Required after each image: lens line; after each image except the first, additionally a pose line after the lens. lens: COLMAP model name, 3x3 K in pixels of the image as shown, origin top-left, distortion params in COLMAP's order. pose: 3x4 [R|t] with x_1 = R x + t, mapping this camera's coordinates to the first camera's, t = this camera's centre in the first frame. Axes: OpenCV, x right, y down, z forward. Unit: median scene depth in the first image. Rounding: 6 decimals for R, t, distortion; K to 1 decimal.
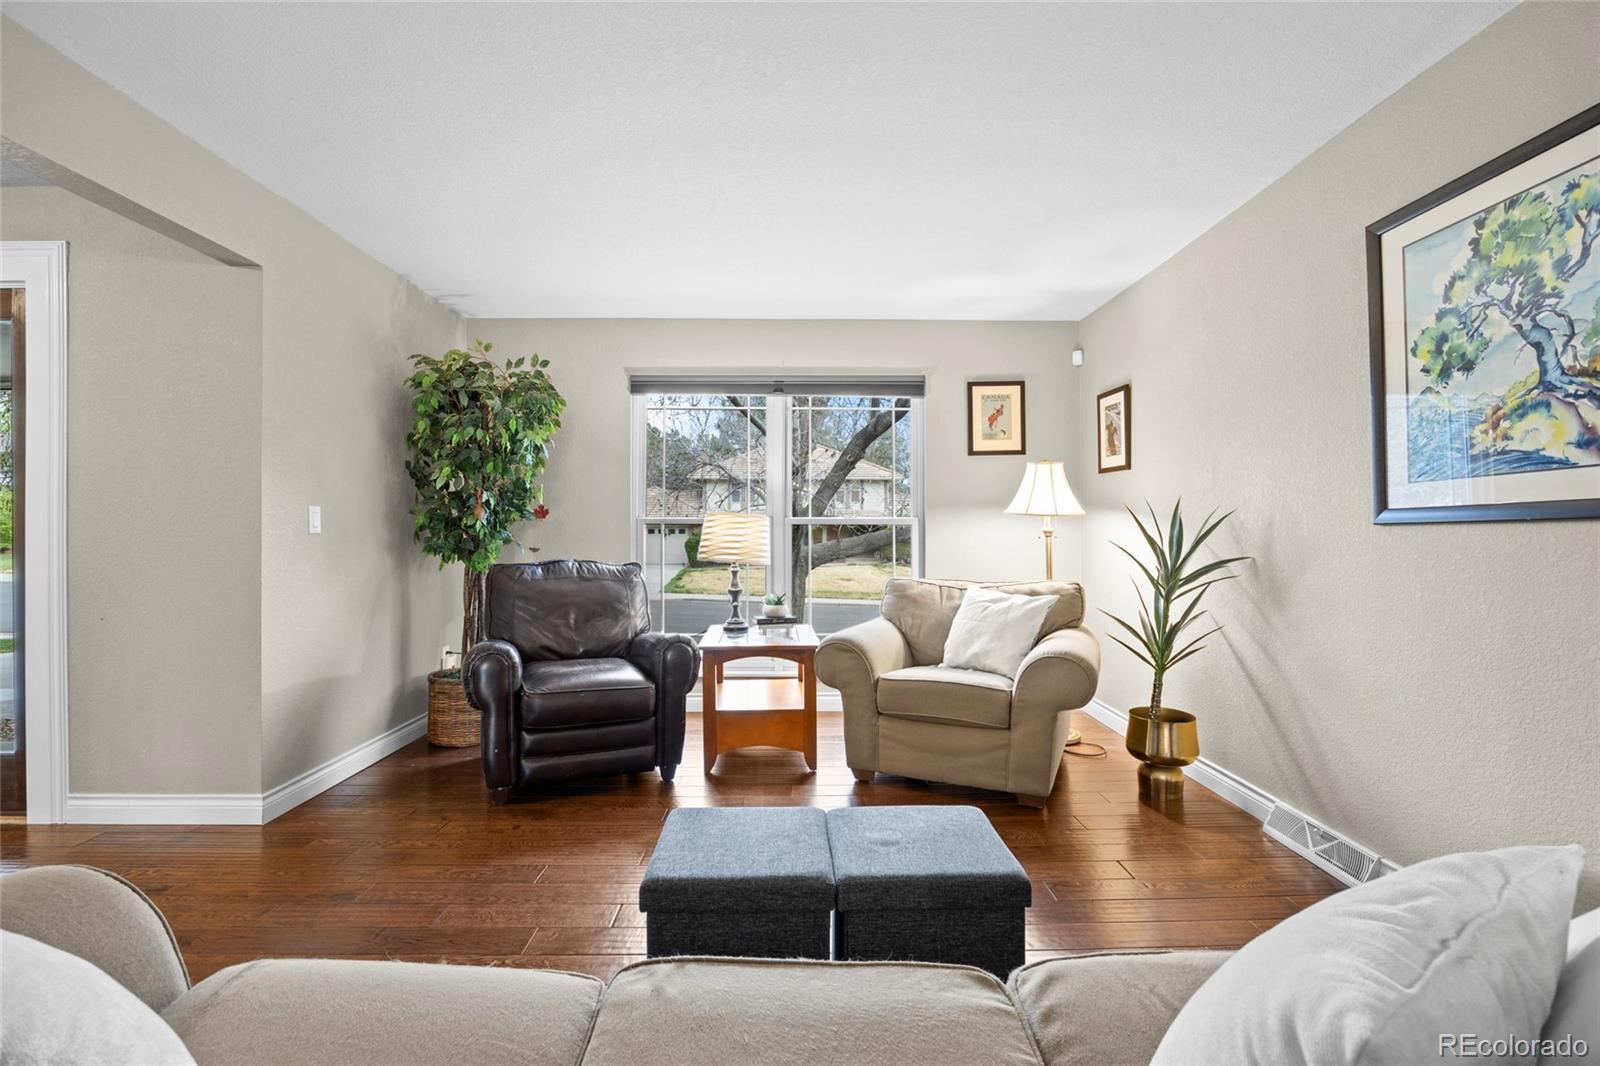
lens RADIAL K [[714.3, 0, 807.1], [0, 714.3, 530.8], [0, 0, 1]] dist [-0.008466, -0.001127]
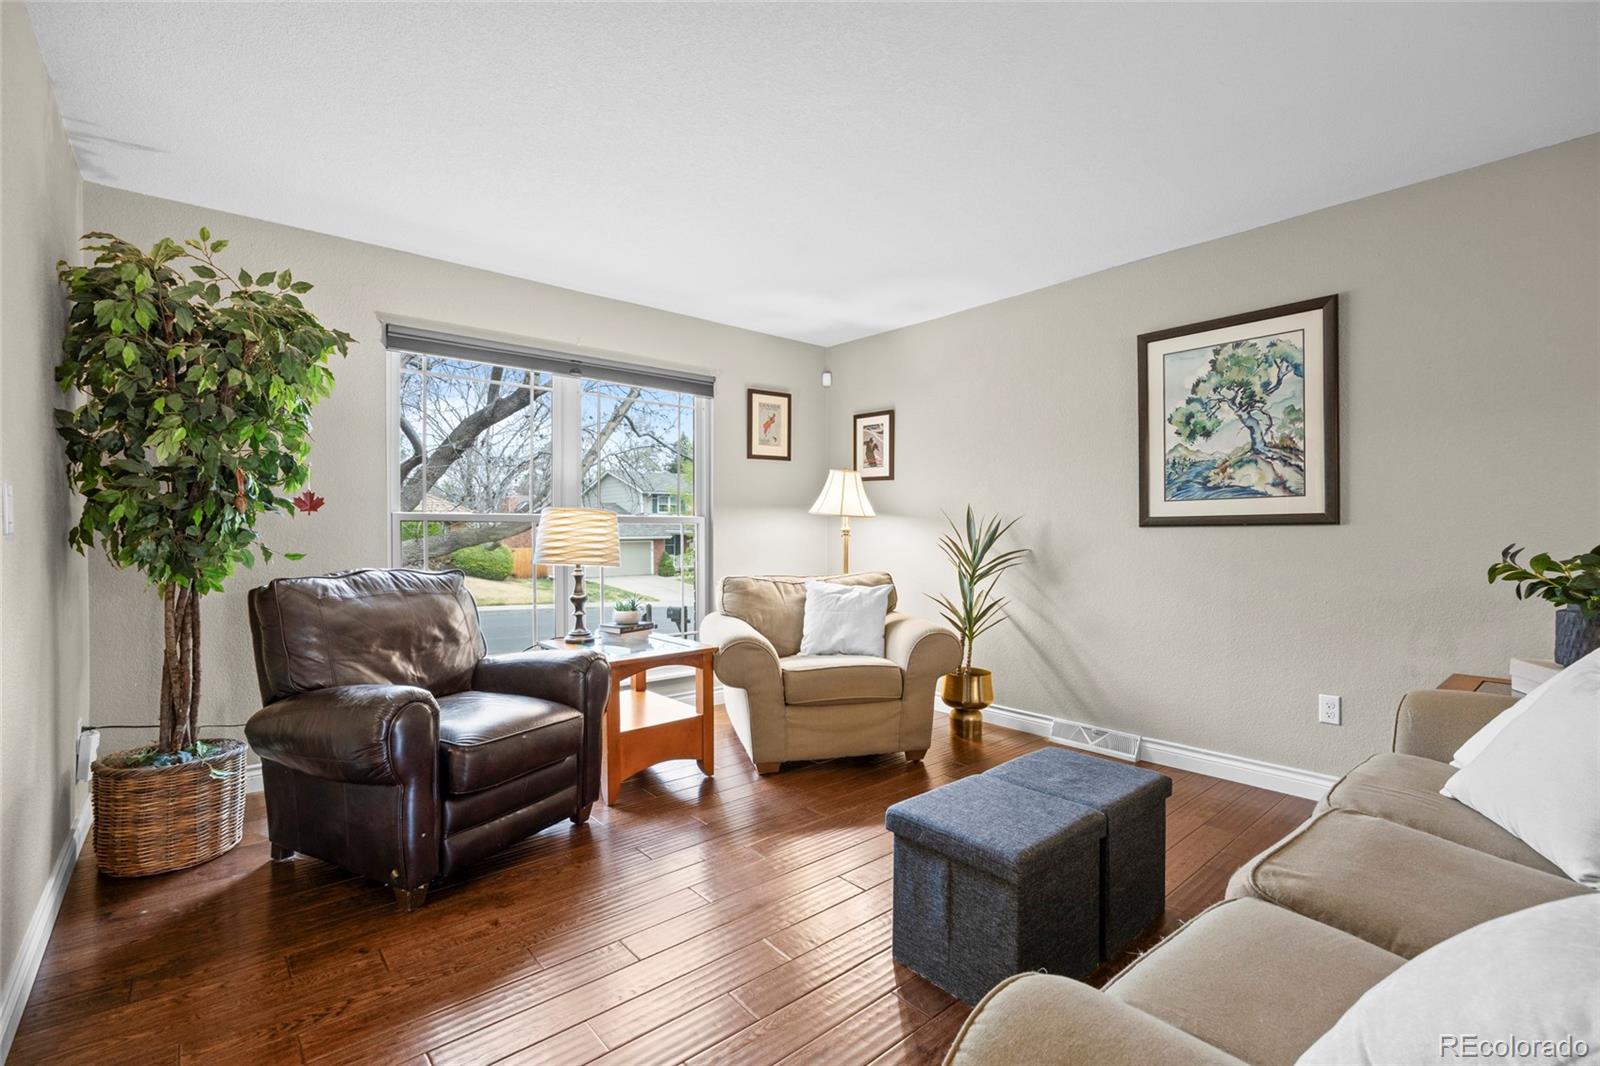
lens RADIAL K [[714.3, 0, 815.0], [0, 714.3, 539.8], [0, 0, 1]] dist [-0.008466, -0.001127]
pose [[0.762781, -0.006962, 0.646619, -0.571706], [-0.002611, 0.999901, 0.013846, 0.000151], [-0.646651, -0.012250, 0.762687, 0.192059]]
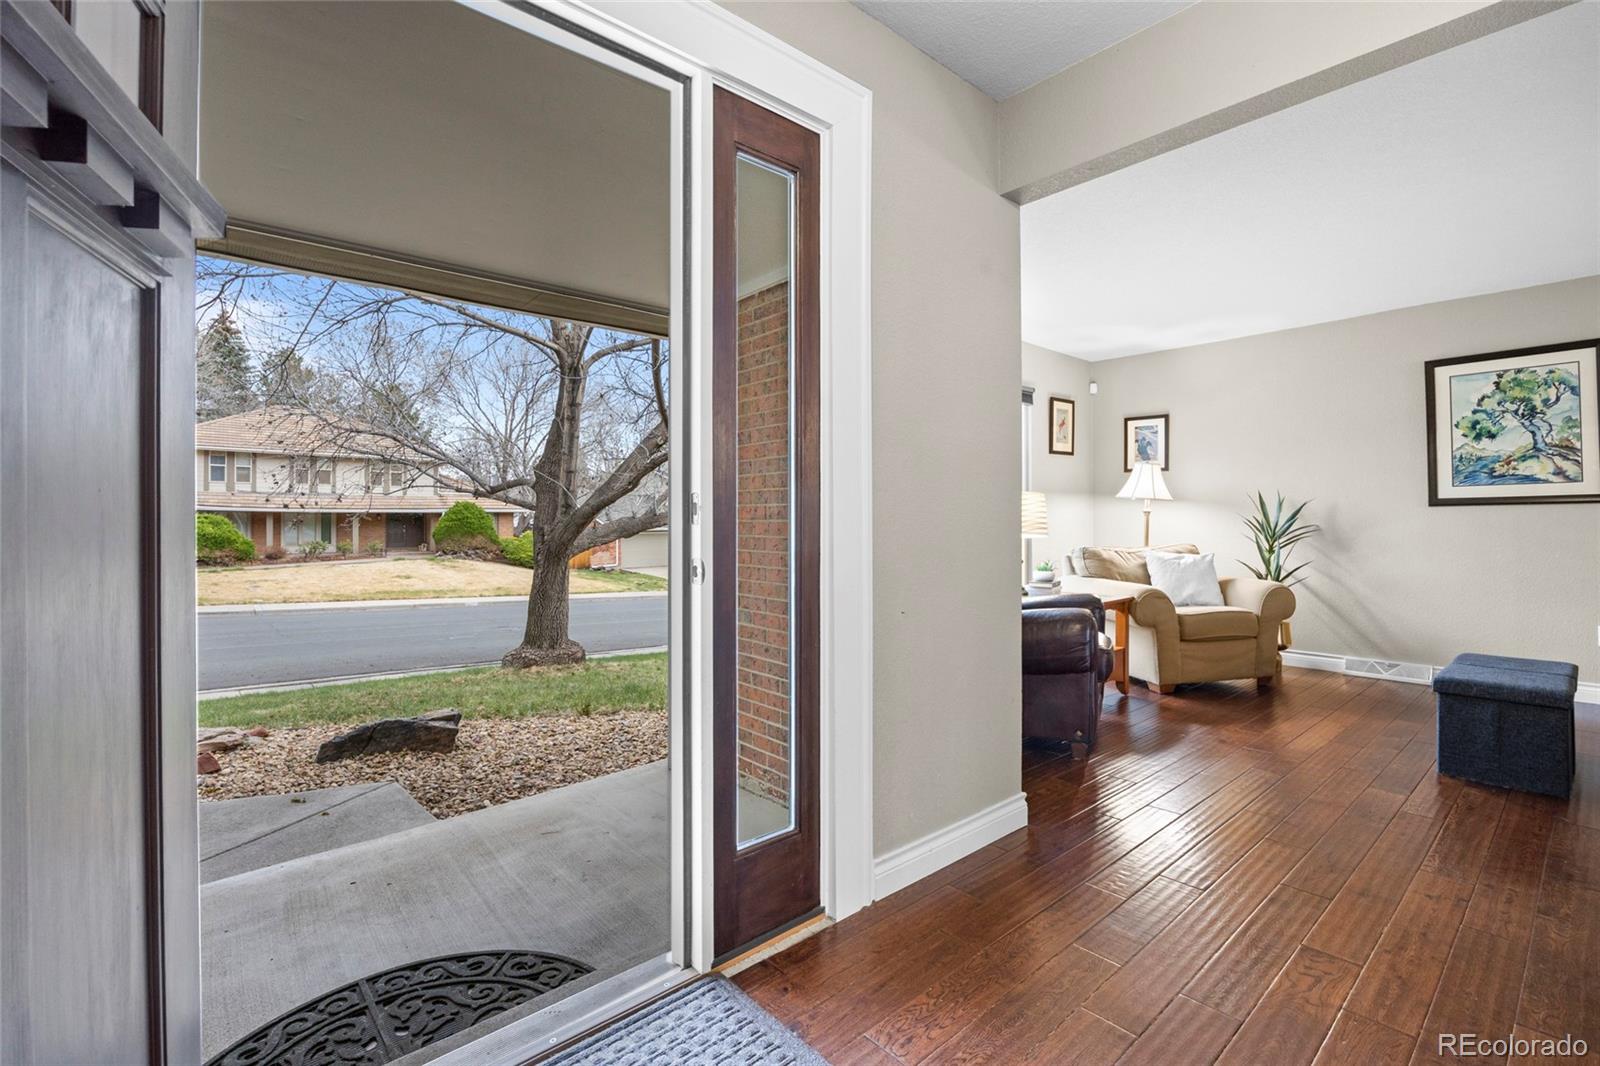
lens RADIAL K [[714.3, 0, 809.3], [0, 714.3, 513.4], [0, 0, 1]] dist [-0.008466, -0.001127]
pose [[0.761548, 0.007055, 0.648070, -1.422431], [0.000002, 0.999941, -0.010888, 0.026066], [-0.648109, 0.008293, 0.761503, 0.441250]]
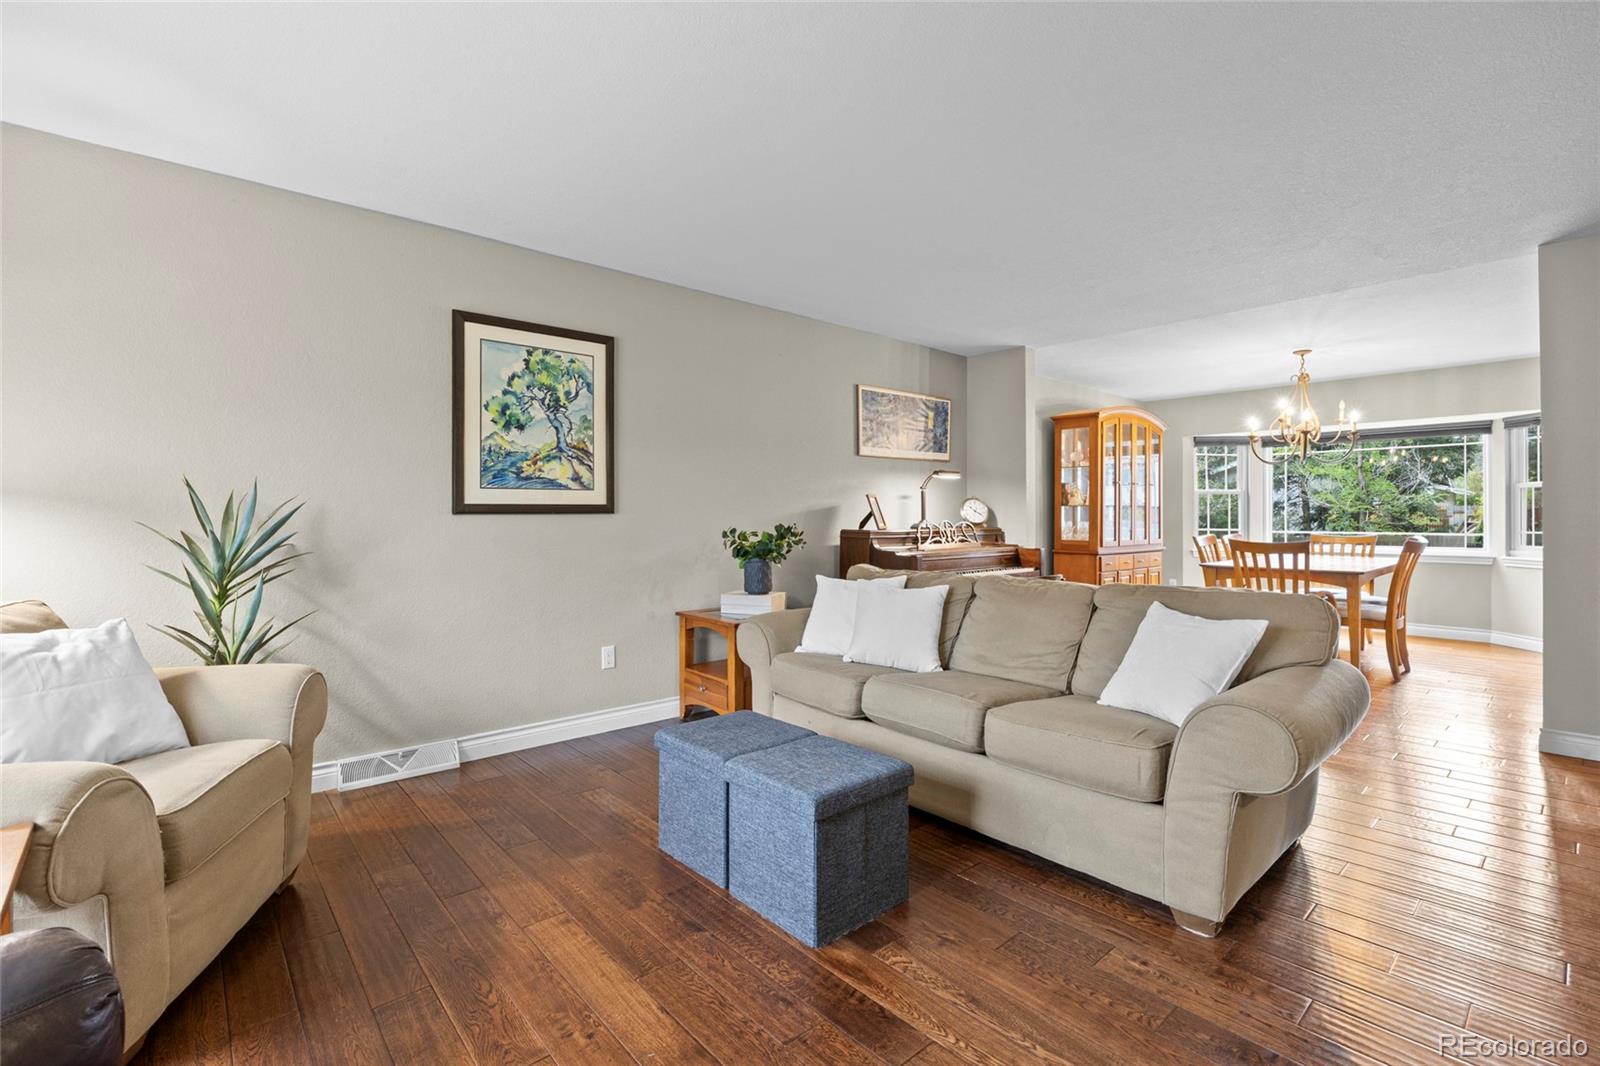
lens RADIAL K [[714.3, 0, 799.3], [0, 714.3, 517.8], [0, 0, 1]] dist [-0.008466, -0.001127]
pose [[-0.641717, 0.000508, 0.766941, -0.585572], [-0.001206, 0.999998, -0.001671, 0.000154], [-0.766940, -0.001997, -0.641716, 1.036830]]
